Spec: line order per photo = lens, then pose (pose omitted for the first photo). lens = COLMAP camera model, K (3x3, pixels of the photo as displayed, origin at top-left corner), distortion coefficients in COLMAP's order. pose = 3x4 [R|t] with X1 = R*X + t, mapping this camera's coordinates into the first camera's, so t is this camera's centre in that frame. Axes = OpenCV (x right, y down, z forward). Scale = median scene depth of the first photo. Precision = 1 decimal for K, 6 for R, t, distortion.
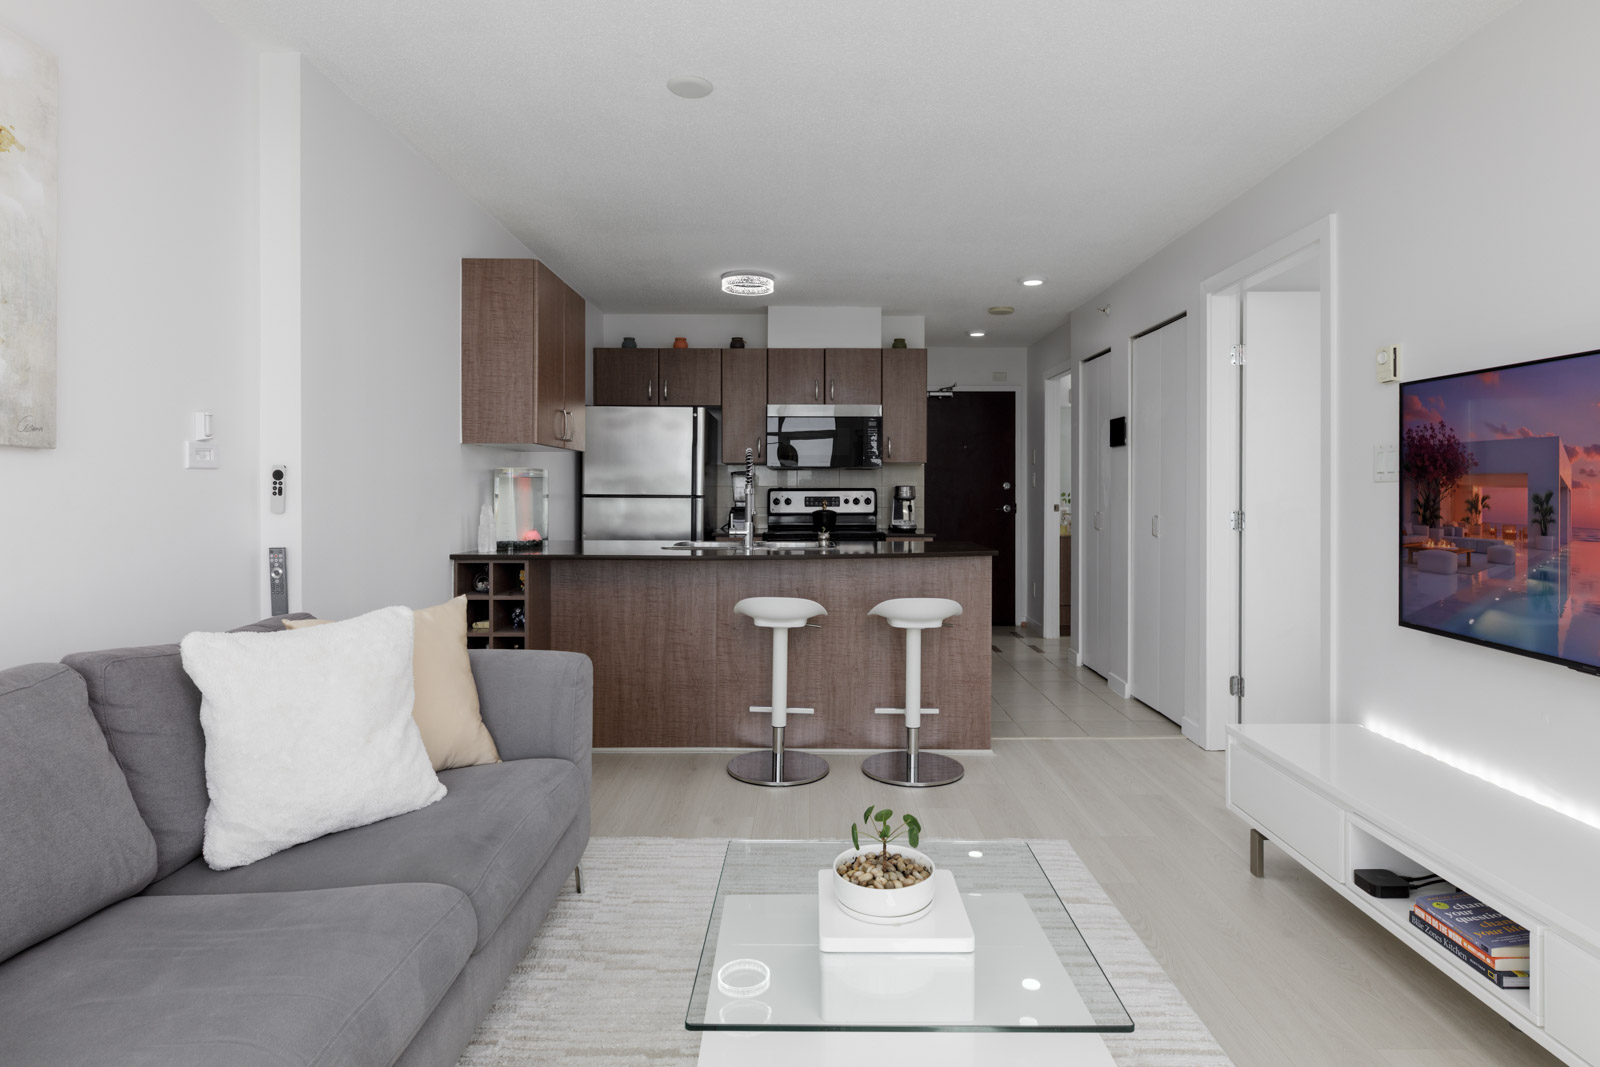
lens RADIAL K [[857.6, 0, 802.0], [0, 857.6, 489.7], [0, 0, 1]] dist [-0.000395, 0.000019]
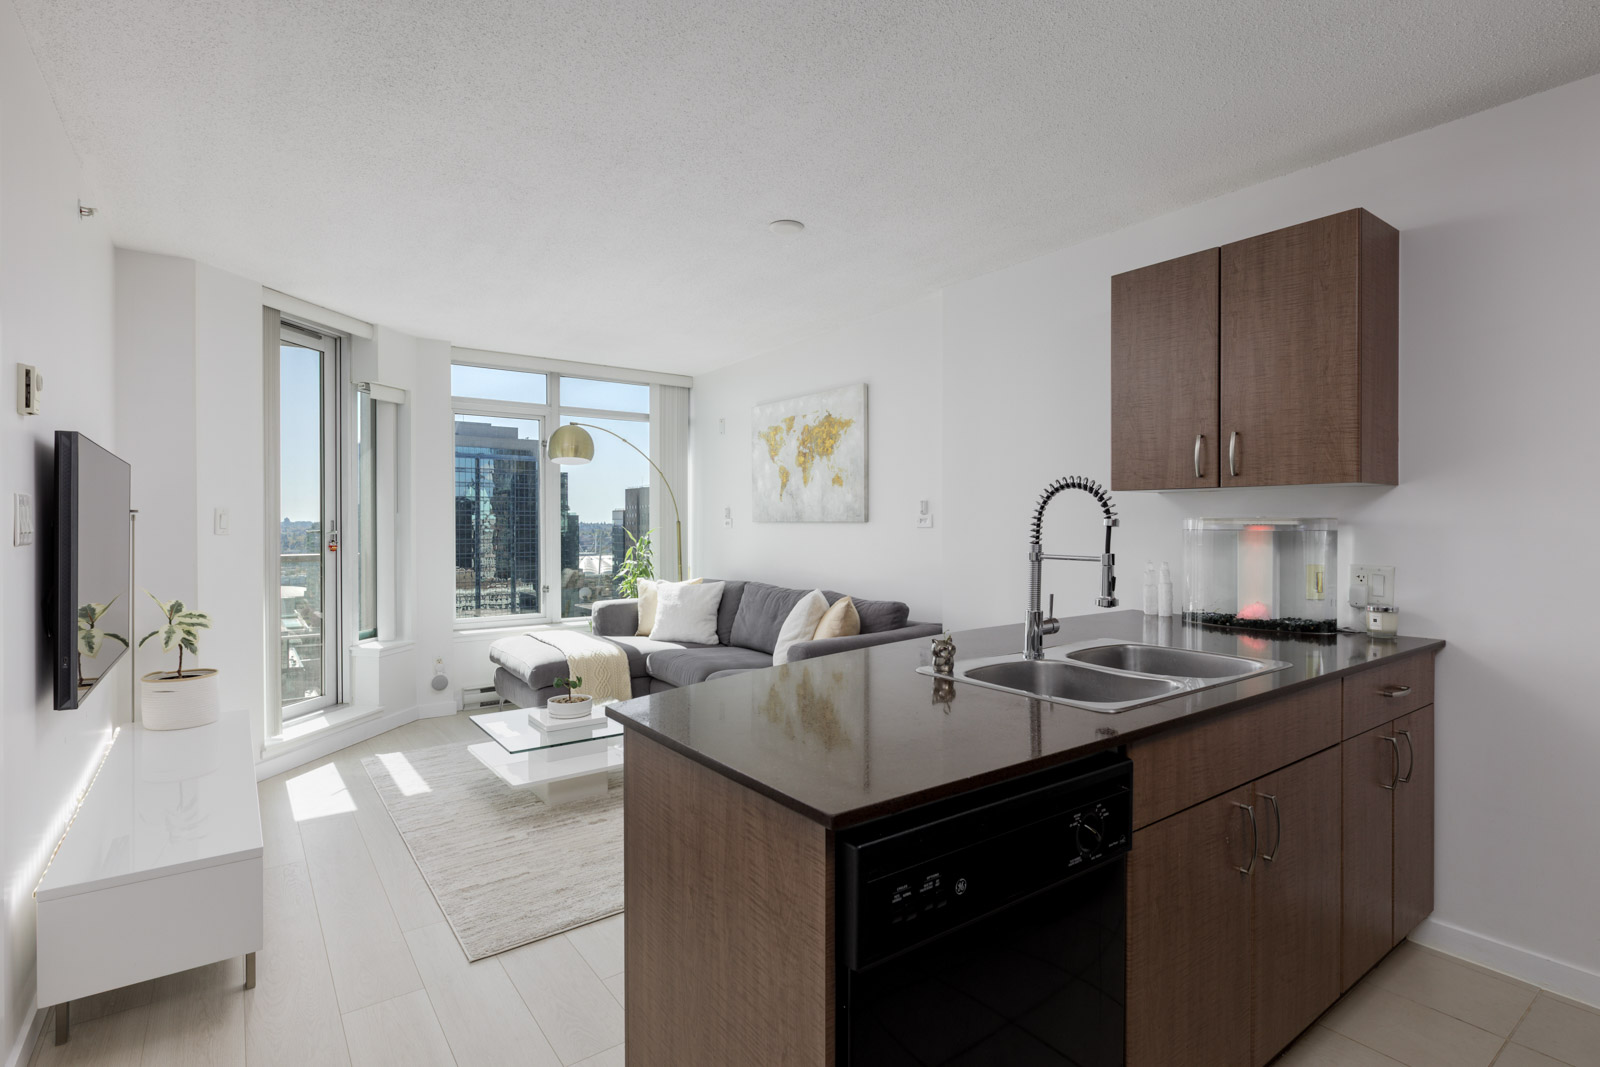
lens RADIAL K [[787.0, 0, 803.6], [0, 787.0, 528.3], [0, 0, 1]] dist [0.000447, -0.000389]
pose [[-0.803191, 0.003235, -0.595713, 0.614497], [-0.000229, 0.999984, 0.005739, -0.032092], [0.595722, 0.004746, -0.803177, 2.191121]]
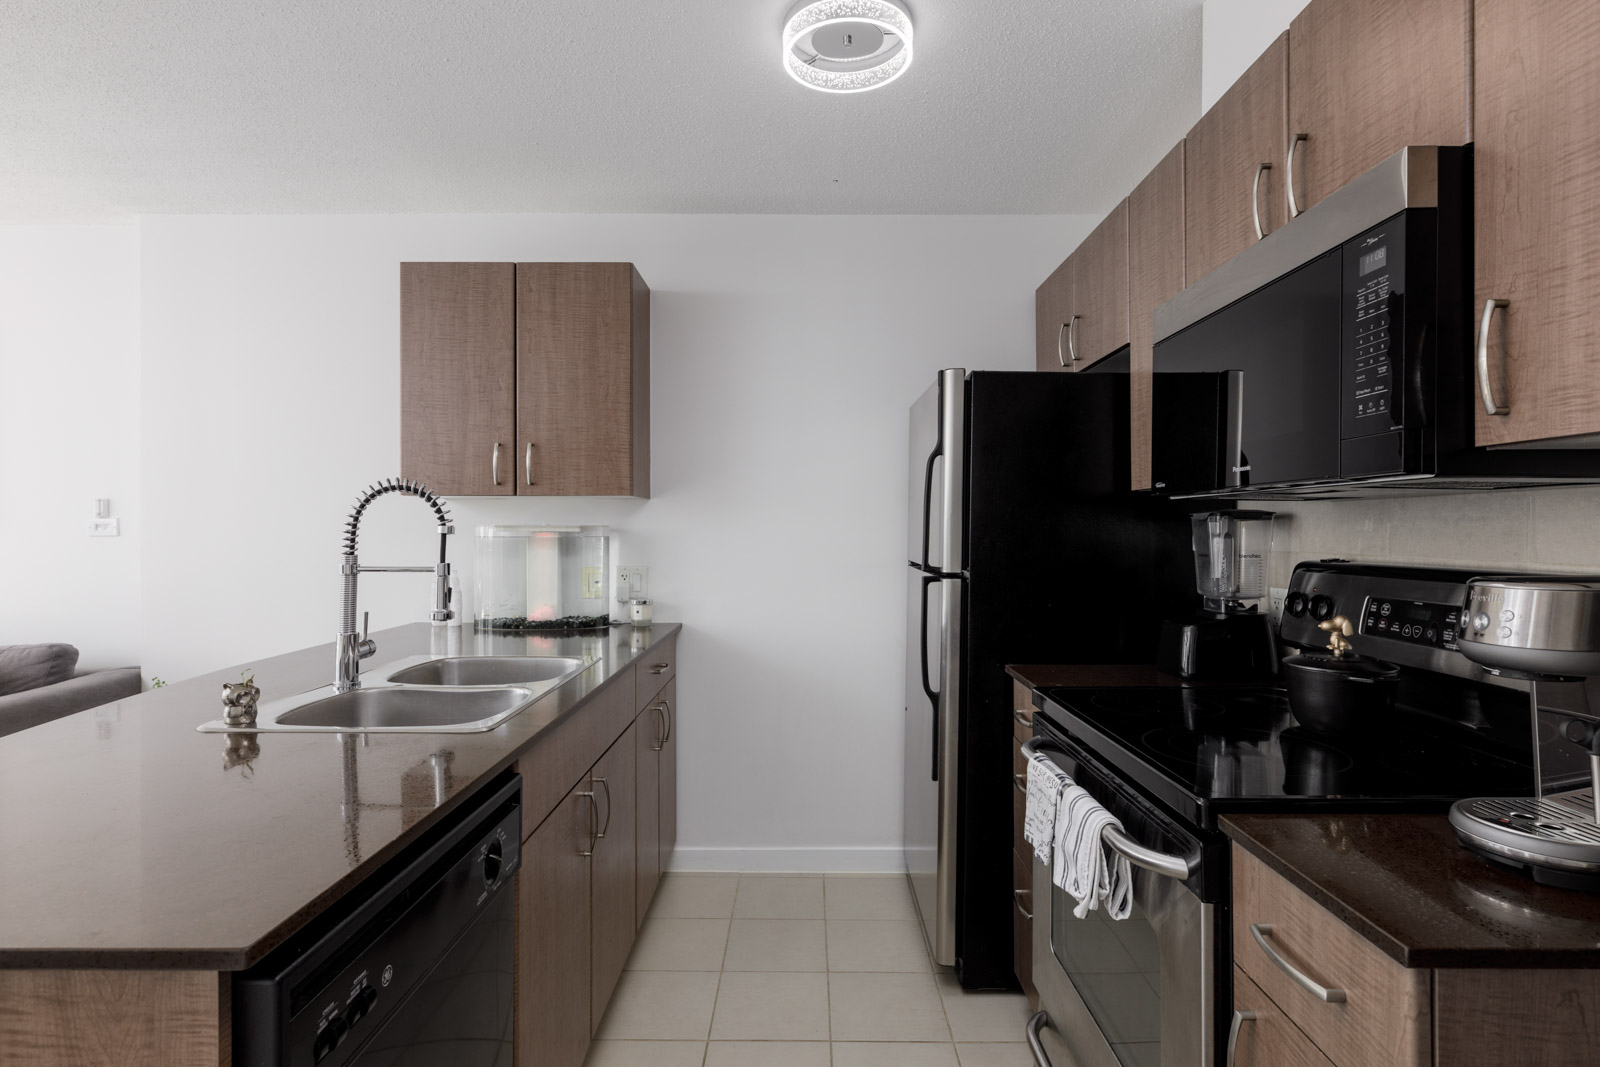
lens RADIAL K [[804.5, 0, 806.7], [0, 804.5, 530.9], [0, 0, 1]] dist [0.001654, -0.000048]
pose [[-0.002302, 0.000595, -0.999997, 0.651038], [0.000418, 1.000000, 0.000595, -0.032698], [0.999997, -0.000417, -0.002302, 2.080186]]
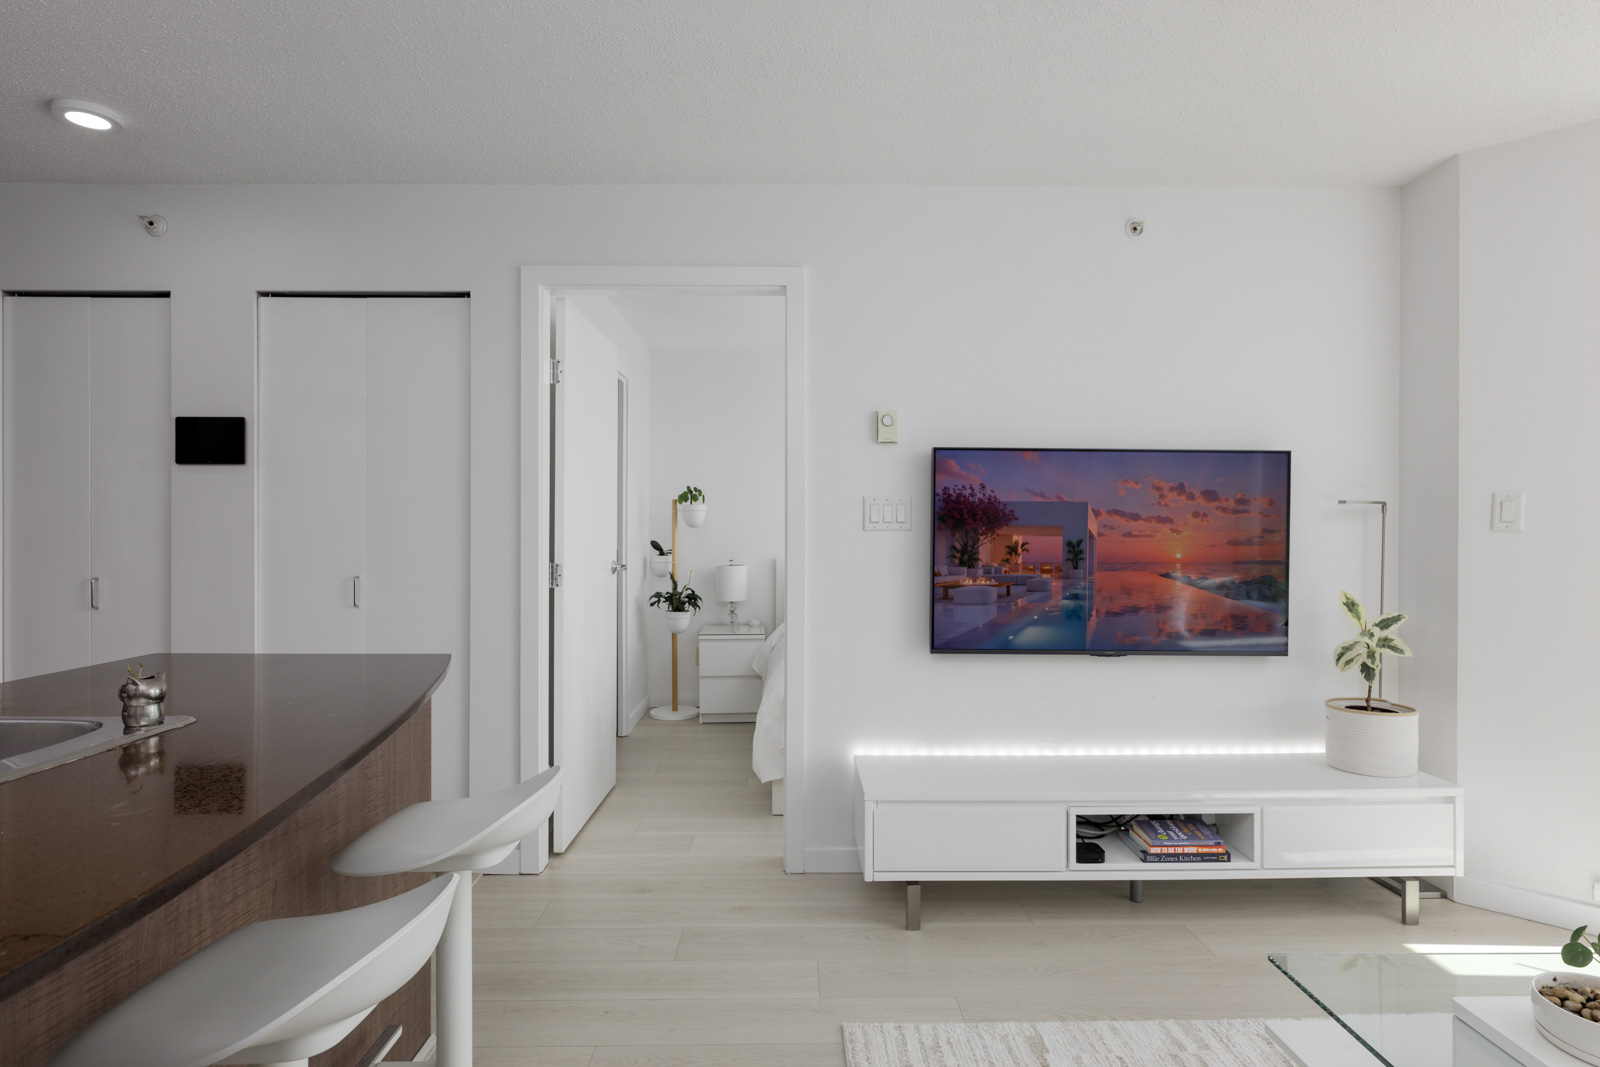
lens RADIAL K [[852.0, 0, 800.0], [0, 852.0, 533.5], [0, 0, 1]] dist [-0.002184, 0.000203]
pose [[-0.020496, -0.006205, 0.999771, -0.487271], [-0.001273, 0.999980, 0.006180, -0.013308], [-0.999789, -0.001146, -0.020503, 1.260173]]
